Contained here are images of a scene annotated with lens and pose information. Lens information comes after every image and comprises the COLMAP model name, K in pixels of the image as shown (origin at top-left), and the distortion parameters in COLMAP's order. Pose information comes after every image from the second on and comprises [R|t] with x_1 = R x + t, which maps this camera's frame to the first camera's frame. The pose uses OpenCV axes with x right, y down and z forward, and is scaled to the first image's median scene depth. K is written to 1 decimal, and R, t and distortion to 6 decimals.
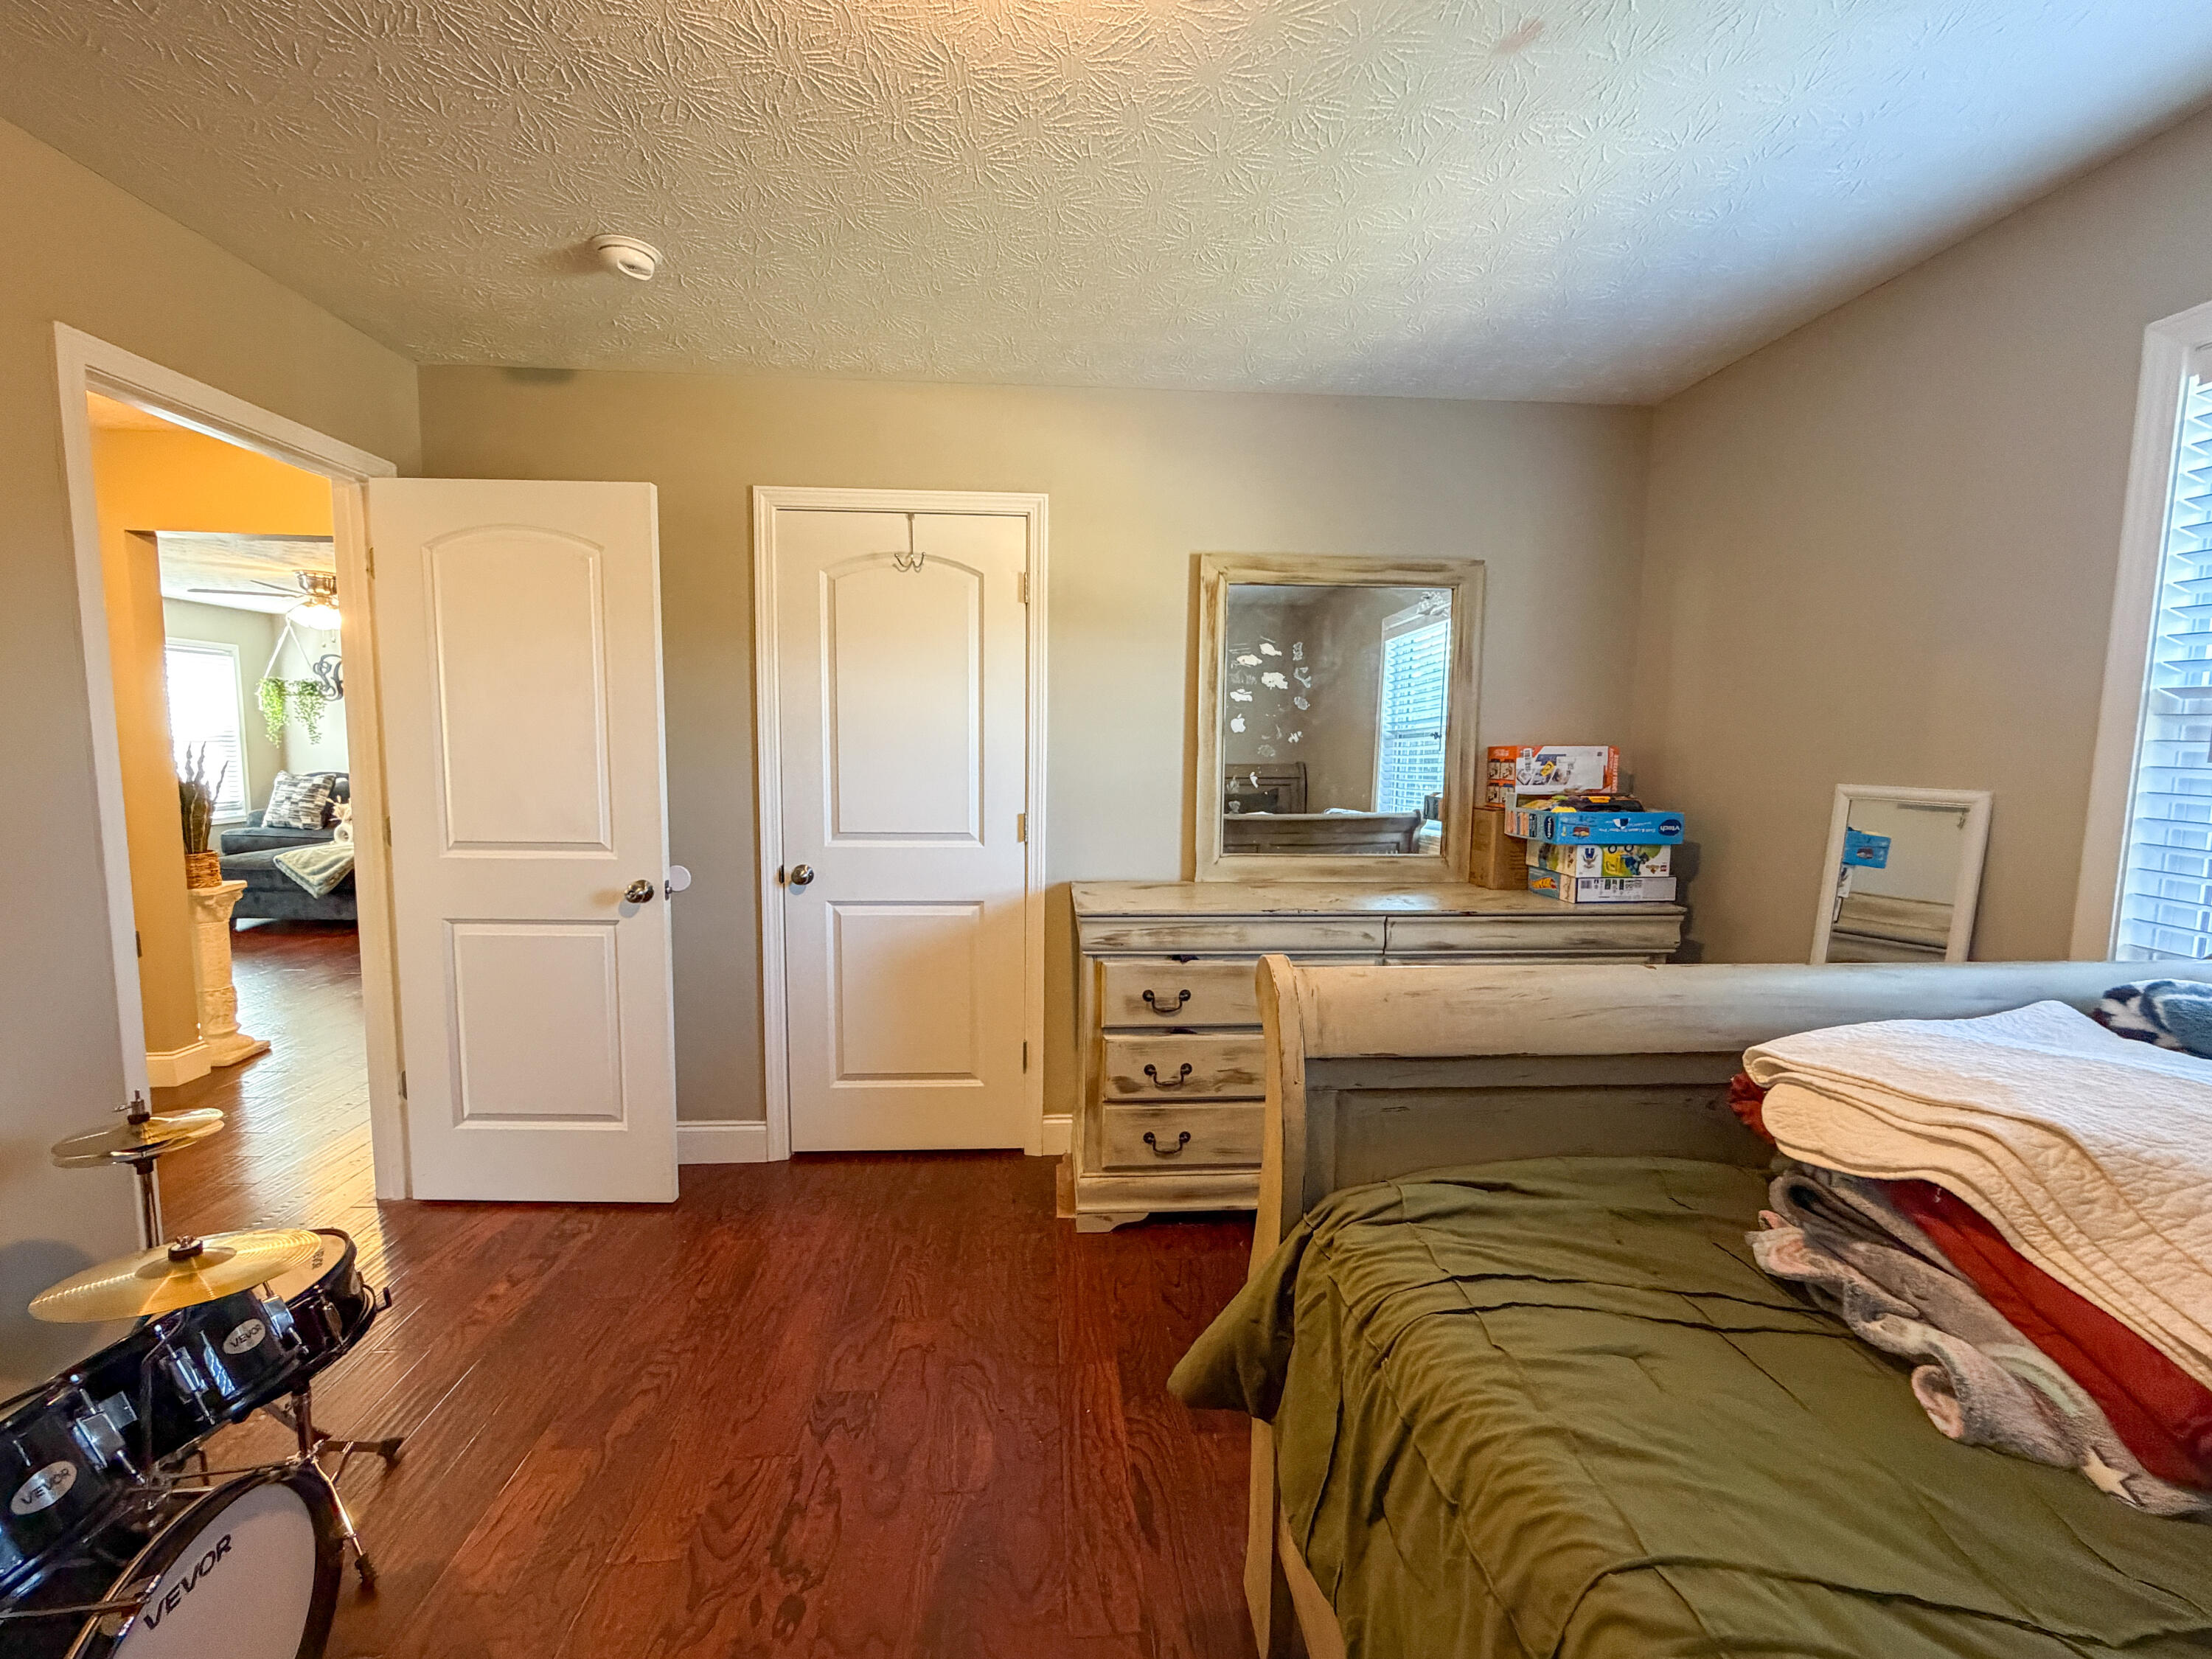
lens RADIAL K [[906.7, 0, 1097.4], [0, 906.7, 826.6], [0, 0, 1]] dist [-0.001214, -0.000086]
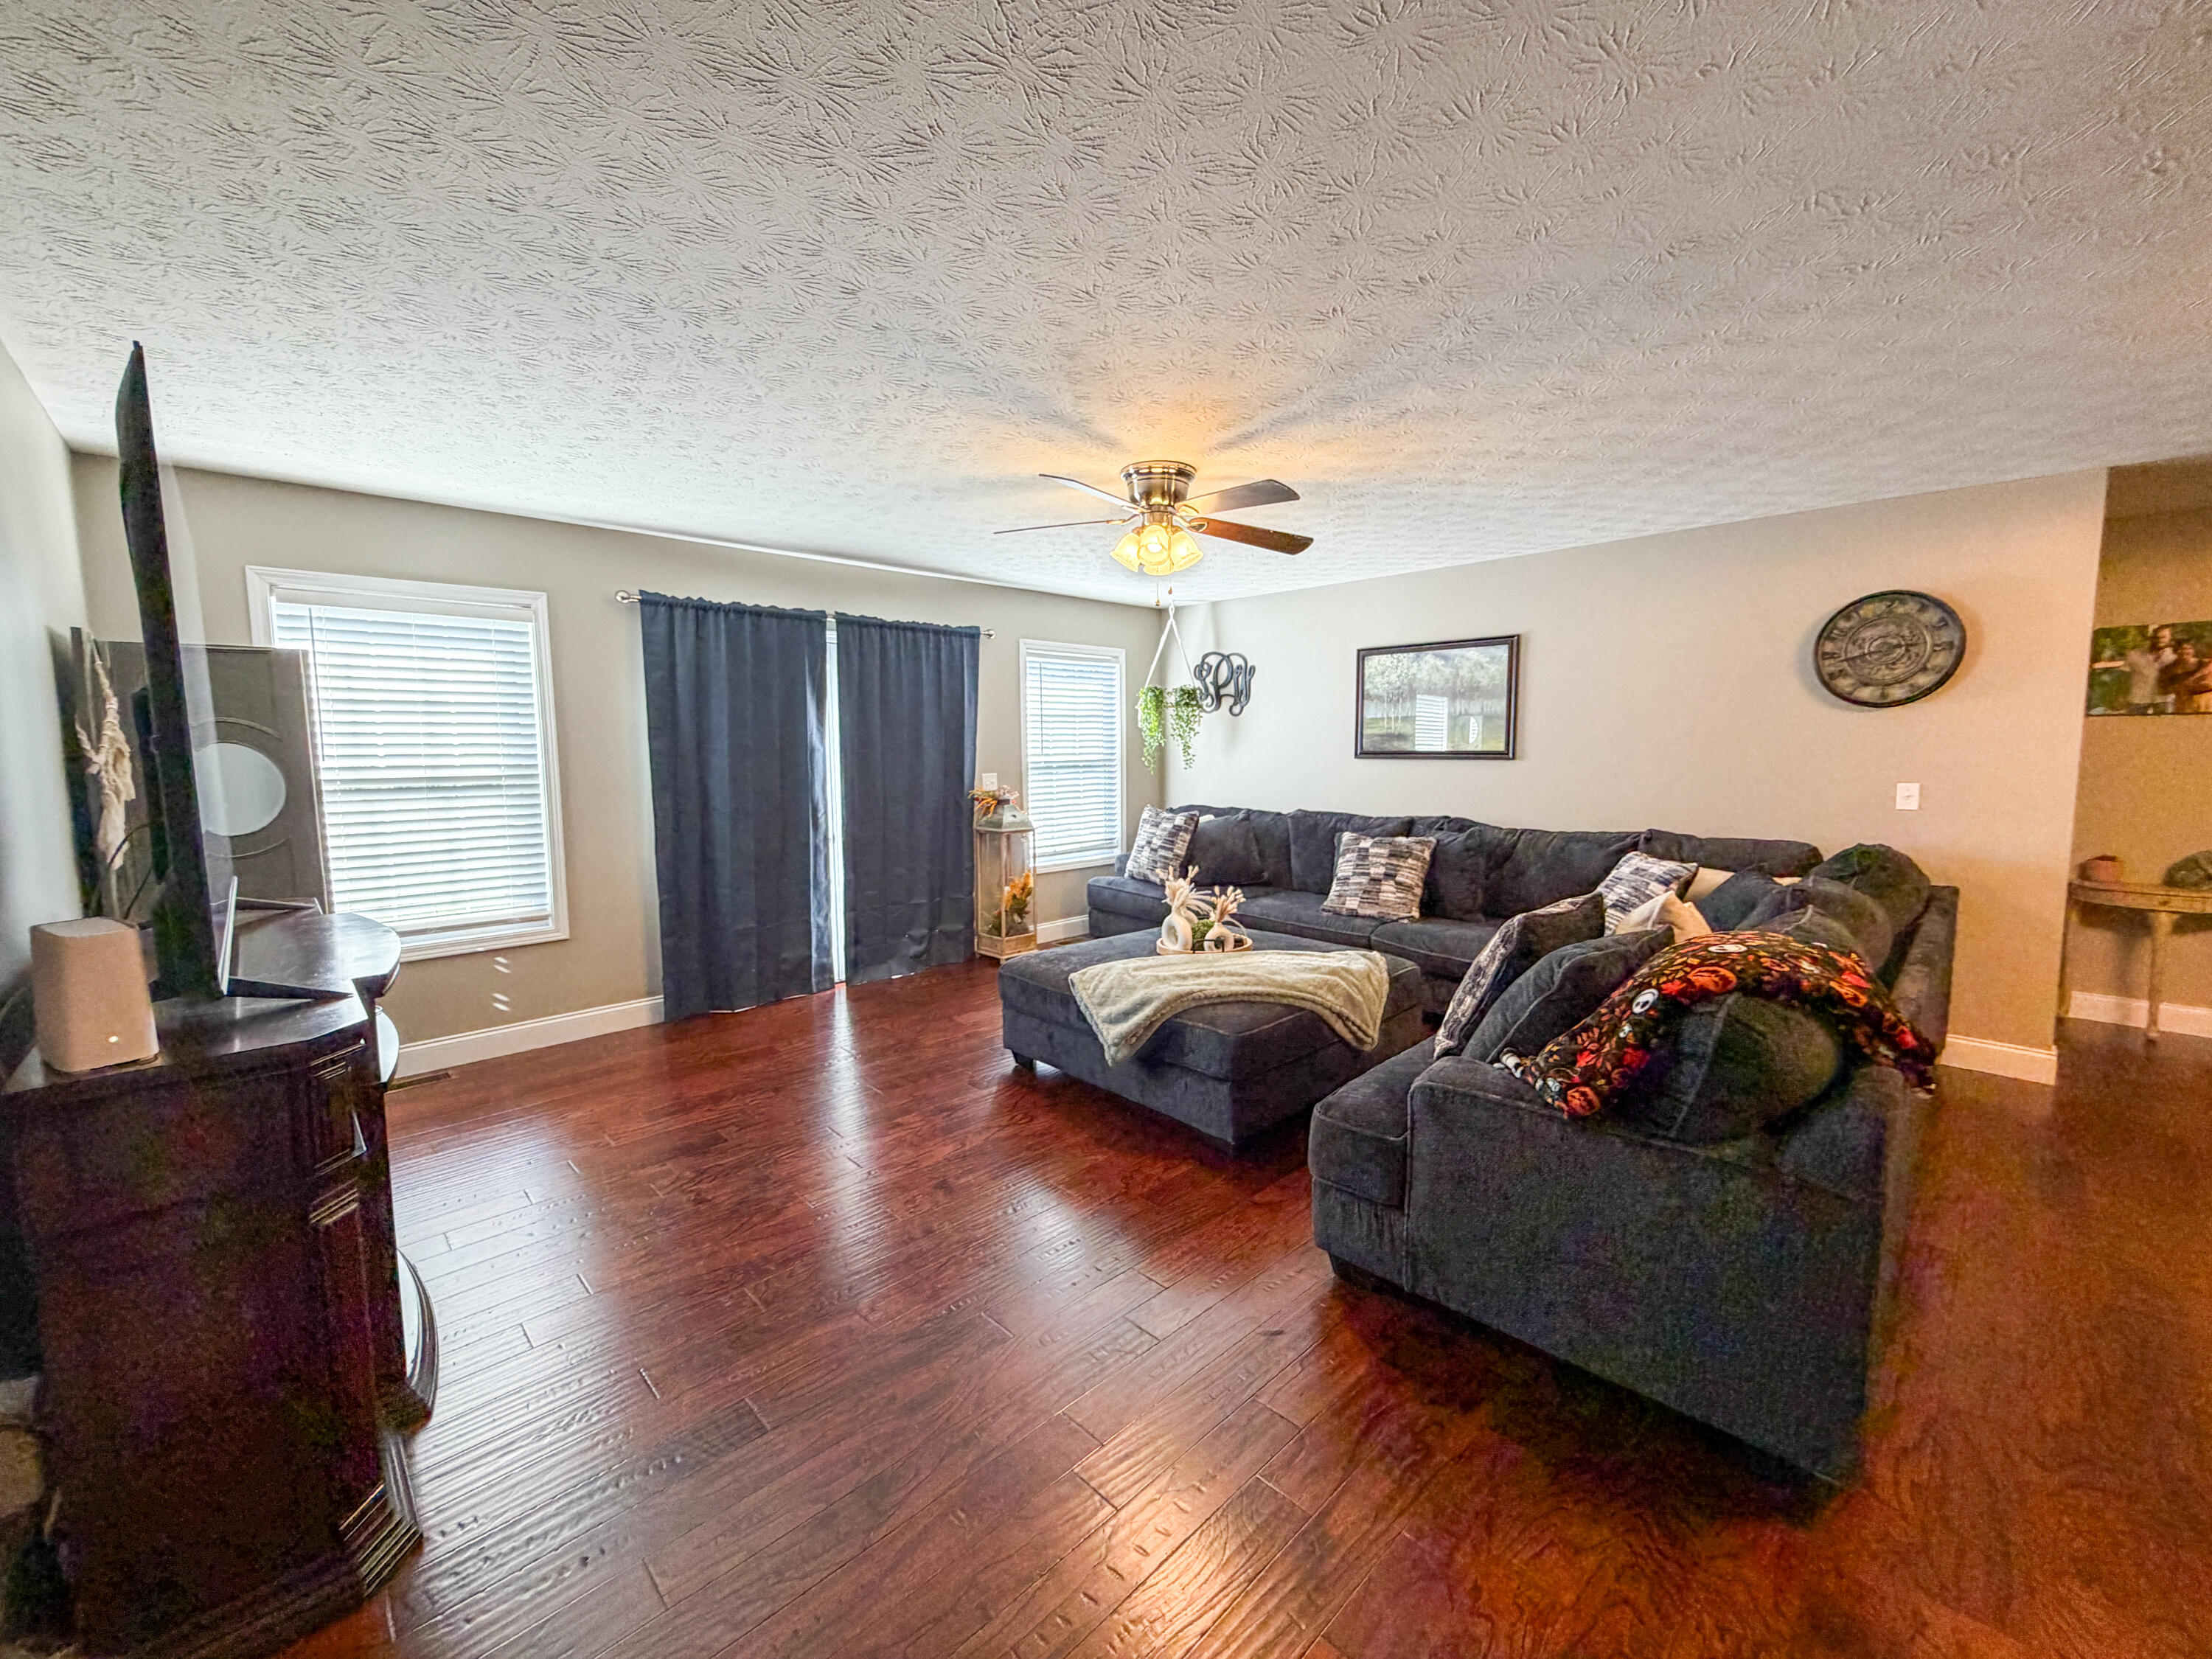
lens RADIAL K [[881.9, 0, 1127.5], [0, 881.9, 822.9], [0, 0, 1]] dist [-0.000741, -0.000001]
pose [[0.663971, 0.048753, -0.746167, -0.355593], [-0.058441, 0.998203, 0.013218, -0.055303], [0.745471, 0.034830, 0.665627, 0.492085]]
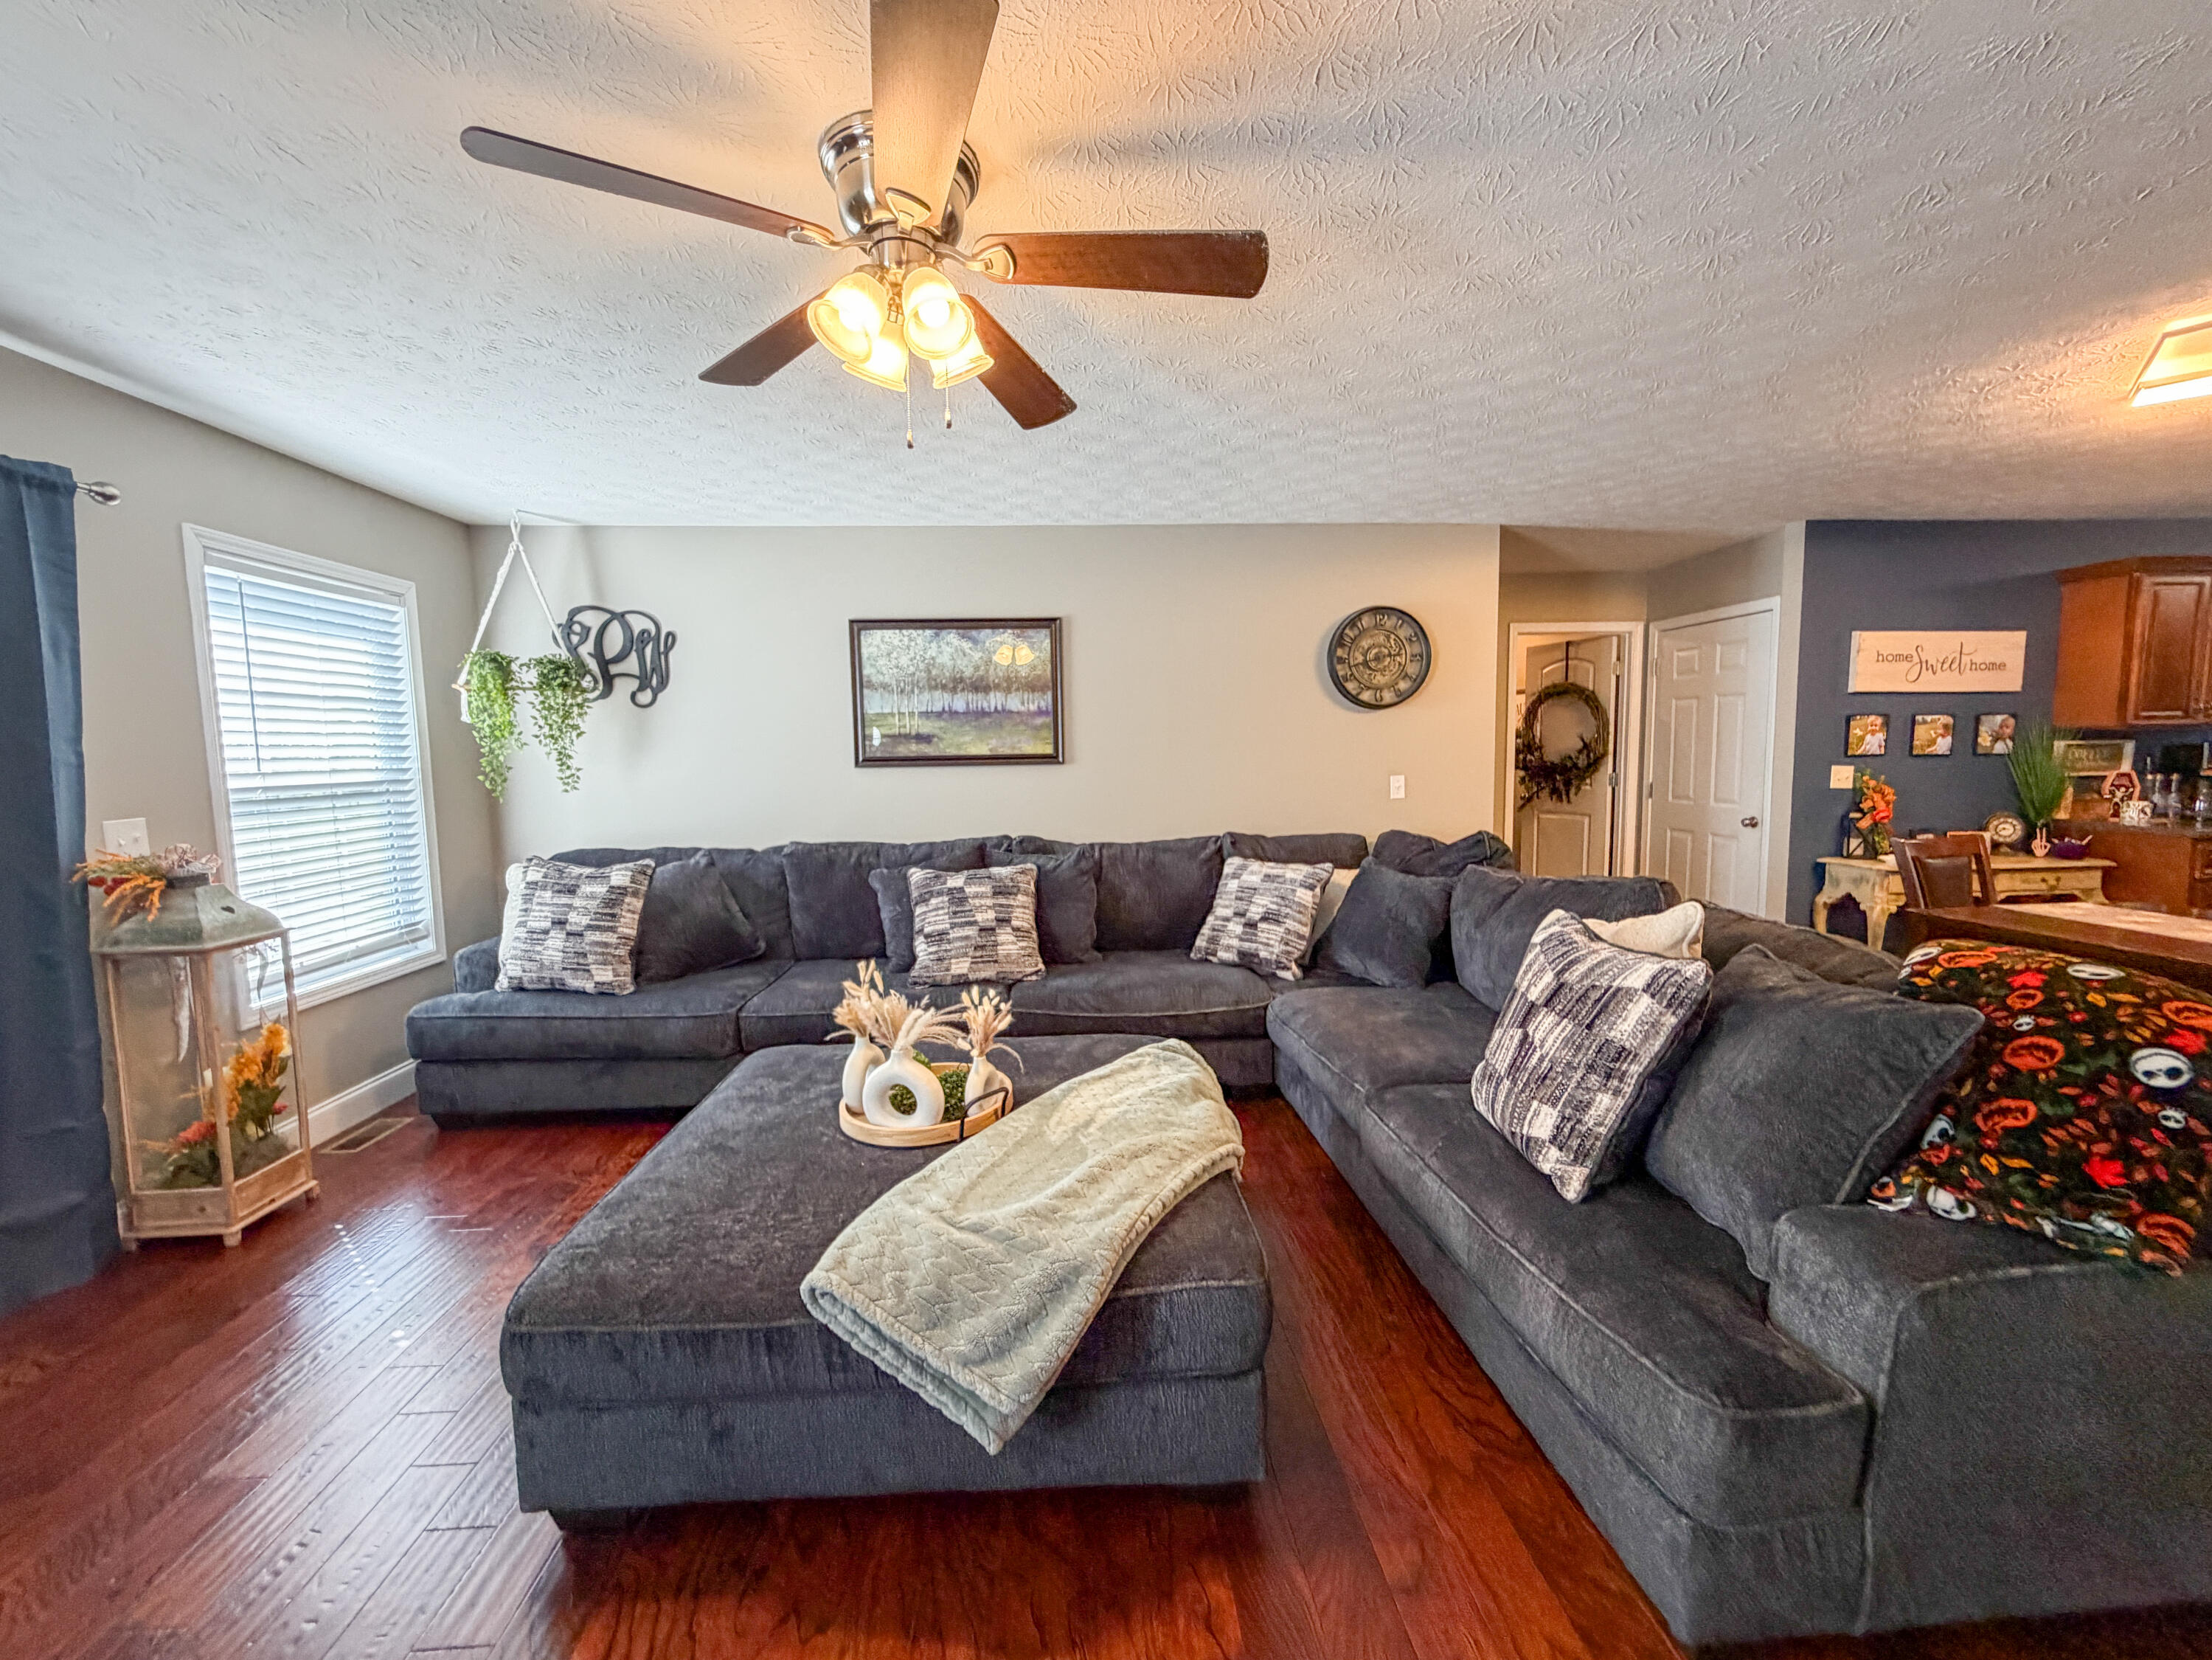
lens RADIAL K [[883.2, 0, 1100.3], [0, 883.2, 827.2], [0, 0, 1]] dist [-0.000549, 0.000165]
pose [[0.999500, -0.030708, -0.007471, -0.623125], [0.030616, 0.999458, -0.012090, -0.062207], [0.007838, 0.011855, 0.999899, 0.576486]]
